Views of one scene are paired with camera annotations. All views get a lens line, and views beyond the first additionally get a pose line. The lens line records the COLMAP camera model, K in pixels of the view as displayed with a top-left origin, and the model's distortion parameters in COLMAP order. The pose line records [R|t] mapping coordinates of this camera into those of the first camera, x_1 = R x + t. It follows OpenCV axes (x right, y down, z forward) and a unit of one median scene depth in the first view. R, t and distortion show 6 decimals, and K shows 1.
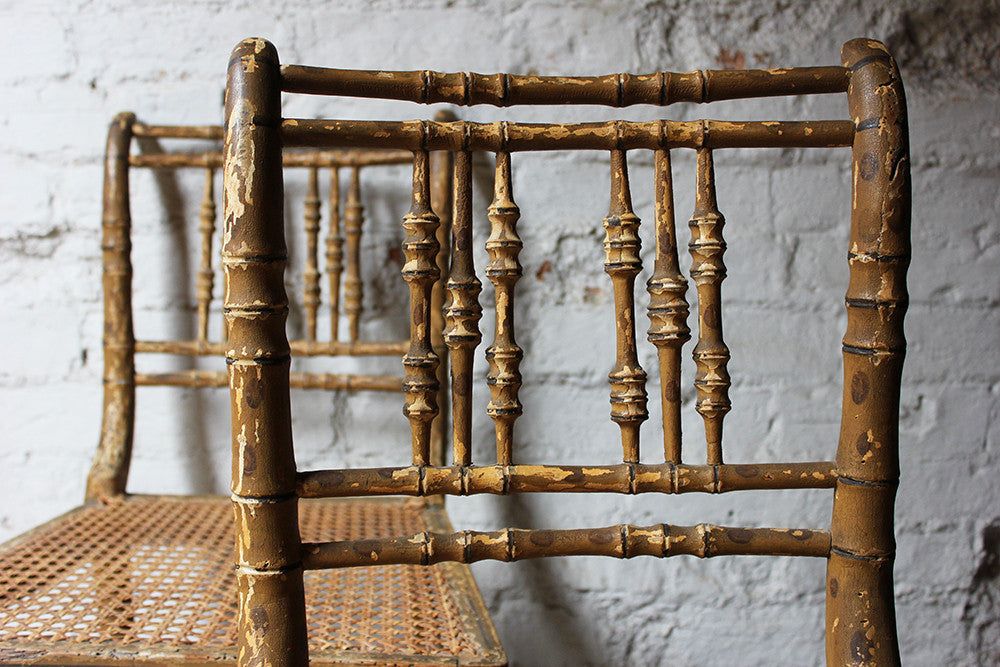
lens RADIAL K [[1094.0, 0, 504.4], [0, 1094.0, 335.2], [0, 0, 1]] dist [-0.073542, 0.000000]
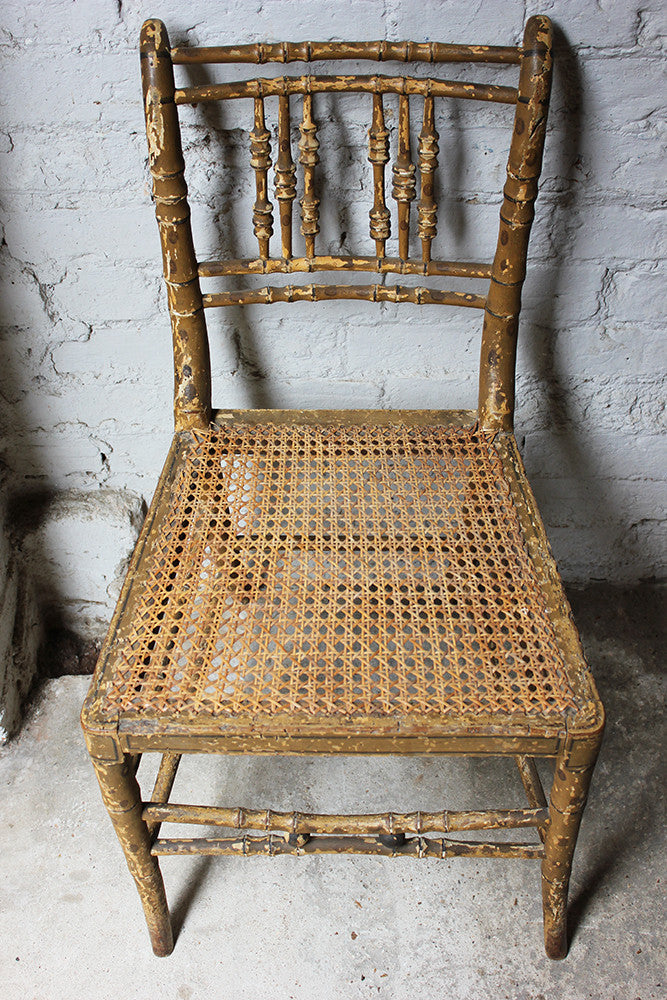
lens RADIAL K [[1248.9, 0, 339.7], [0, 1248.9, 515.3], [0, 0, 1]] dist [-0.057567, 0.000000]
pose [[0.999858, 0.003057, -0.016560, -0.387641], [0.008864, 0.740594, 0.671894, -0.556399], [0.014319, -0.671946, 0.740462, 0.027742]]
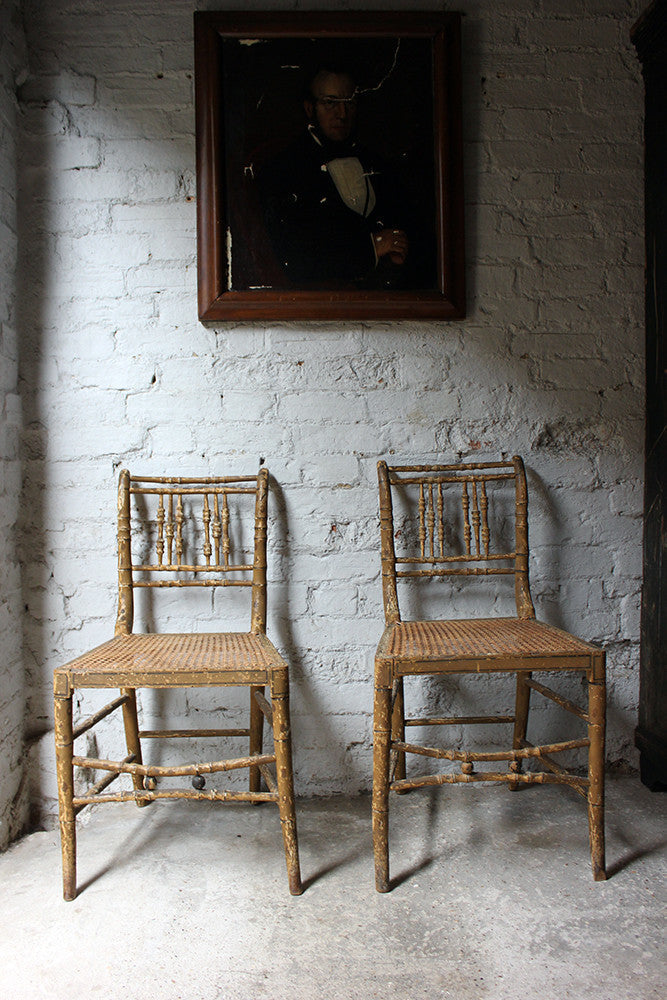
lens RADIAL K [[878.9, 0, 338.2], [0, 878.9, 506.8], [0, 0, 1]] dist [-0.146786, 0.096586]
pose [[0.998568, -0.010450, 0.052459, -0.192698], [0.015489, 0.995203, -0.096593, 0.063571], [-0.051198, 0.097267, 0.993941, -0.879112]]
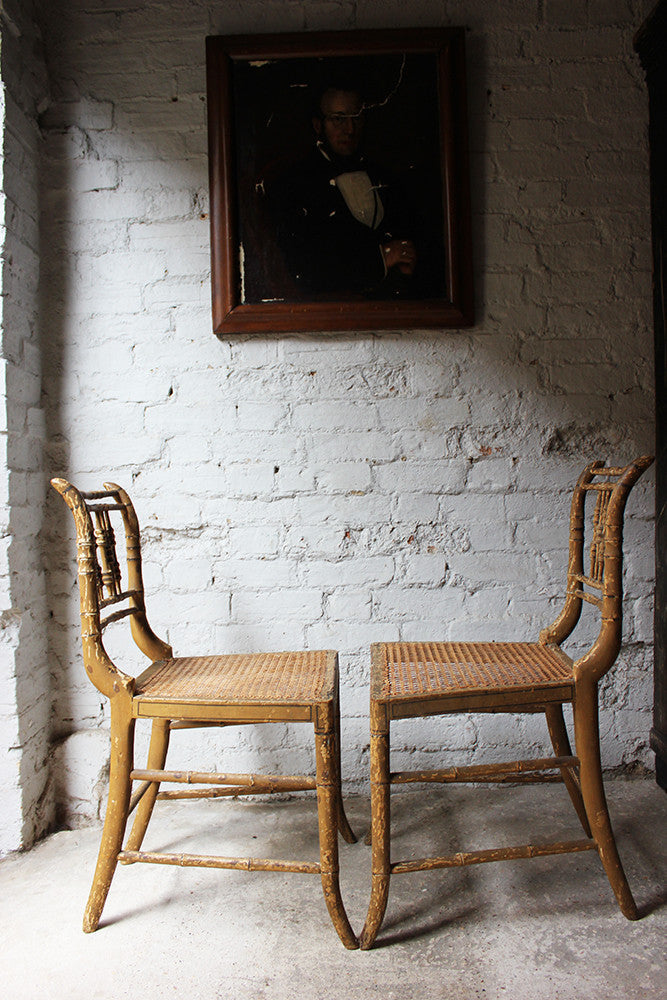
lens RADIAL K [[831.8, 0, 340.1], [0, 831.8, 500.5], [0, 0, 1]] dist [-0.155451, 0.105830]
pose [[0.999758, -0.021687, 0.003678, -0.124445], [0.021960, 0.993658, -0.110283, 0.053694], [-0.001263, 0.110337, 0.993893, -0.814296]]
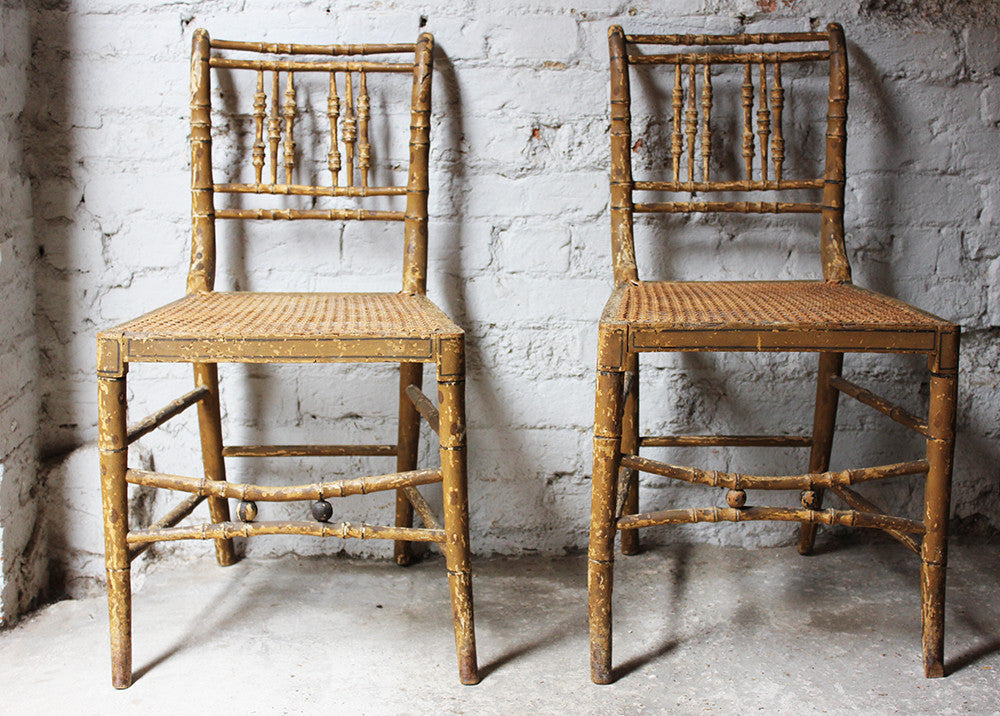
lens RADIAL K [[1463.9, 0, 531.6], [0, 1463.9, 358.6], [0, 0, 1]] dist [-0.053230, 0.000000]
pose [[0.998292, 0.006282, 0.058083, -0.222199], [-0.008918, 0.998936, 0.045240, 0.141487], [-0.057737, -0.045681, 0.997286, -0.976173]]
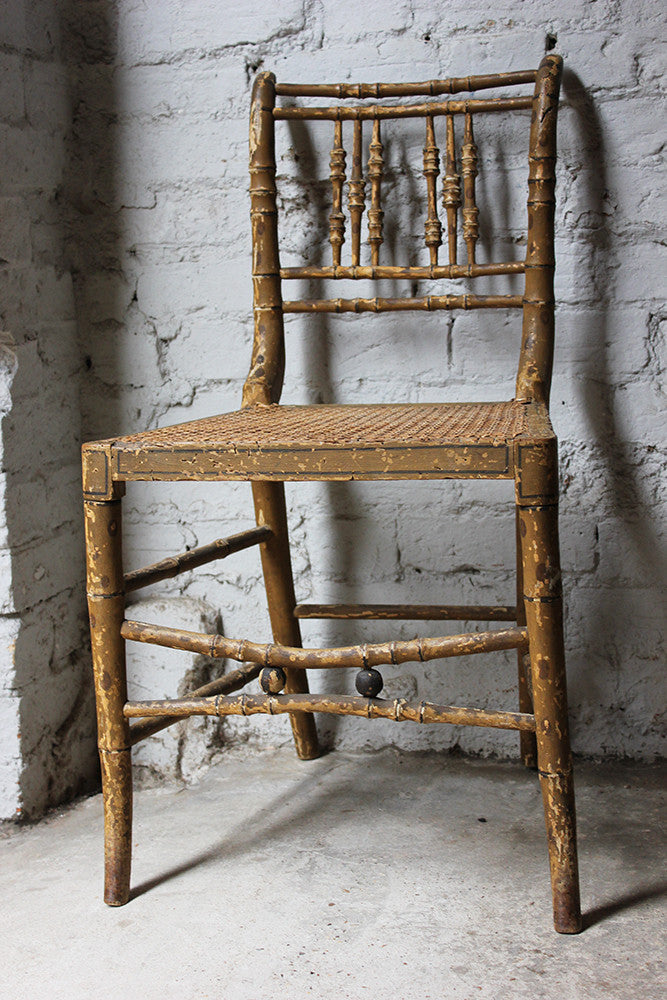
lens RADIAL K [[1670.1, 0, 337.9], [0, 1670.1, 513.7], [0, 0, 1]] dist [-0.009959, 0.000000]
pose [[0.967850, 0.005997, -0.251457, -0.038855], [-0.000014, 0.999717, 0.023790, 0.214283], [0.251529, -0.023022, 0.967576, -0.685657]]
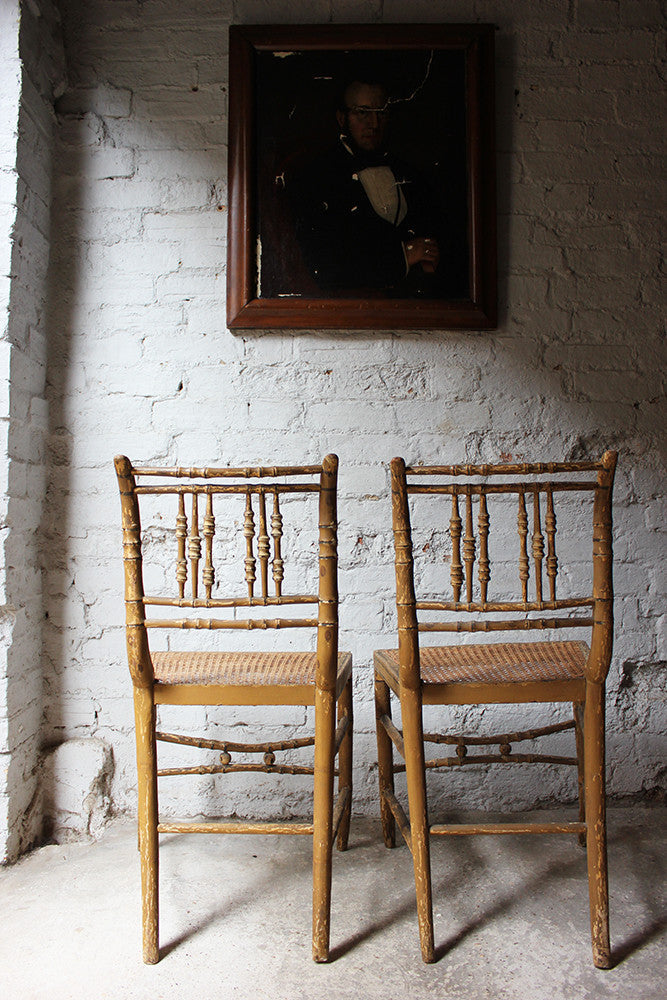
lens RADIAL K [[831.8, 0, 336.2], [0, 831.8, 506.7], [0, 0, 1]] dist [-0.155451, 0.105830]
pose [[0.999943, 0.007216, 0.007904, -0.168173], [-0.005996, 0.989452, -0.144736, 0.110164], [-0.008865, 0.144681, 0.989439, -0.729095]]
